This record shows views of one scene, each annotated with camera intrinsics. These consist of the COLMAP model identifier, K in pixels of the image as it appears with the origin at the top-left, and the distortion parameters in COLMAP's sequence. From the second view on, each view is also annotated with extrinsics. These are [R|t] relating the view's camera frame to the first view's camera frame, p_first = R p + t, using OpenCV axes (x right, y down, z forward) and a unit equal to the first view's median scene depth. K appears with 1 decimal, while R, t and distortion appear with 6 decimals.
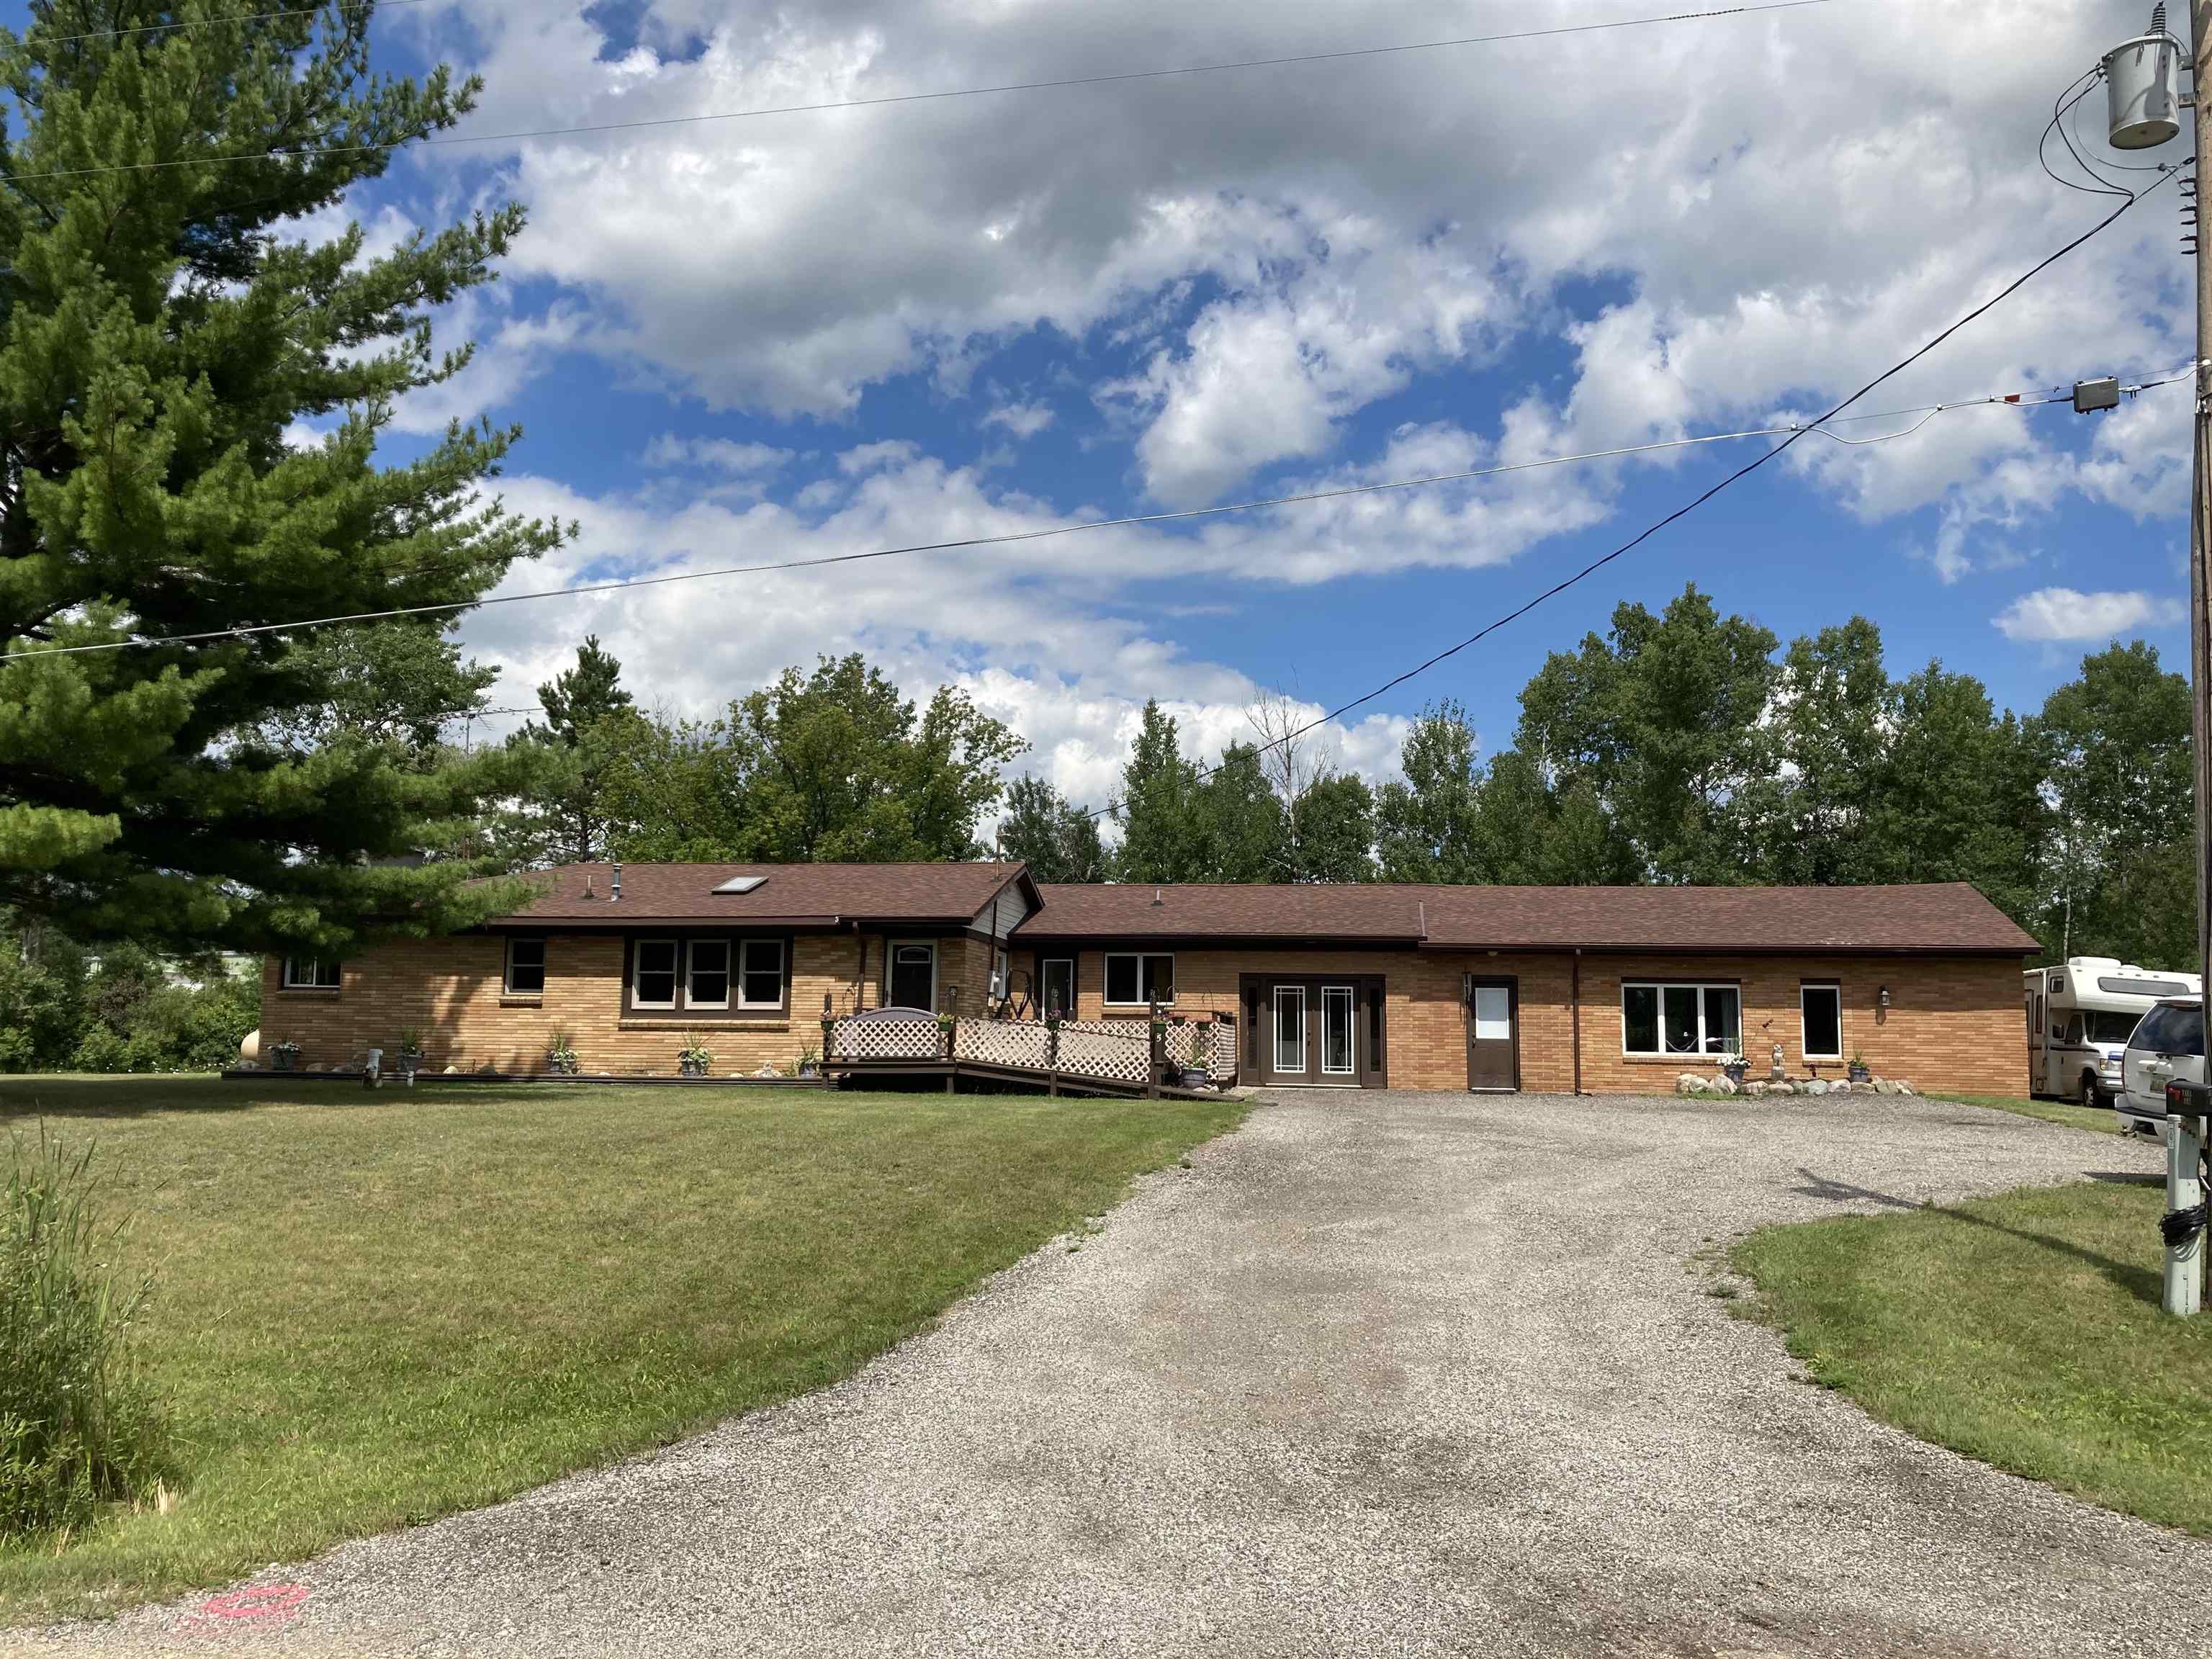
lens RADIAL K [[1735.8, 0, 1106.0], [0, 1735.8, 829.5], [0, 0, 1]] dist [0.049813, -0.237458]
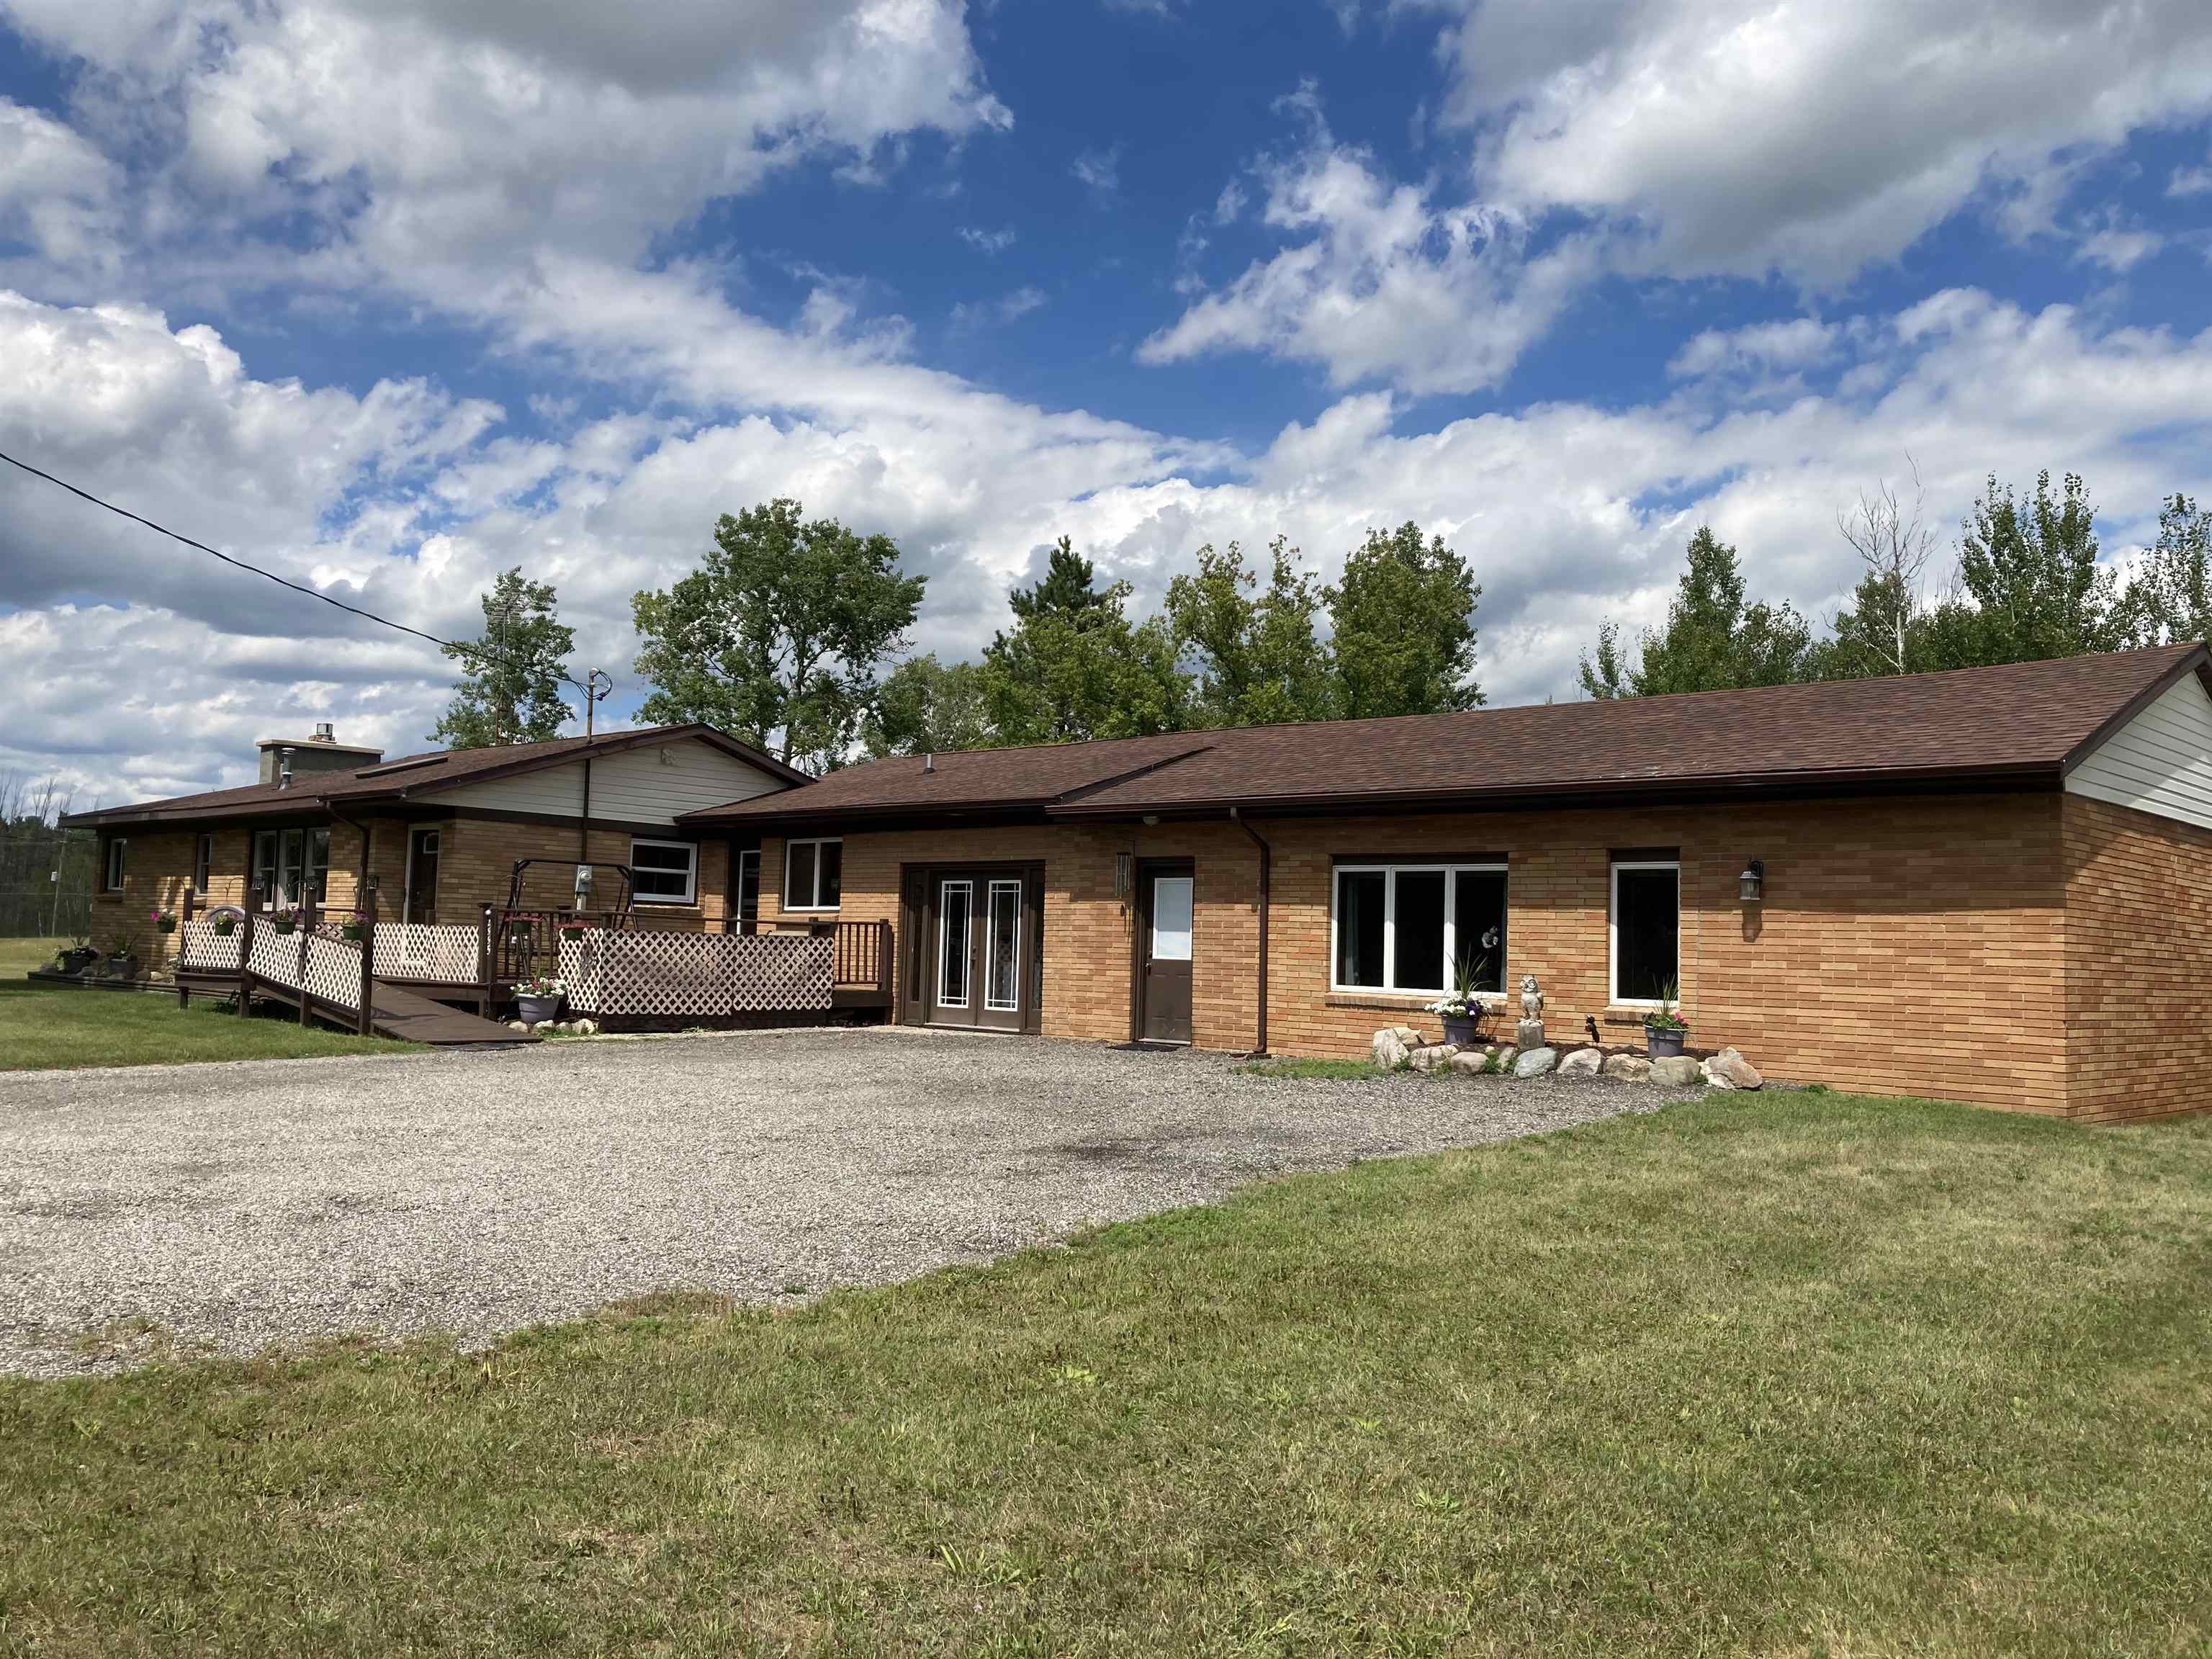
lens RADIAL K [[1735.8, 0, 1106.0], [0, 1735.8, 829.5], [0, 0, 1]] dist [0.049813, -0.237458]
pose [[0.824553, -0.030324, -0.564972, 0.552997], [0.053174, 0.998296, 0.024022, 0.058301], [0.563281, -0.049849, 0.824760, 0.483782]]
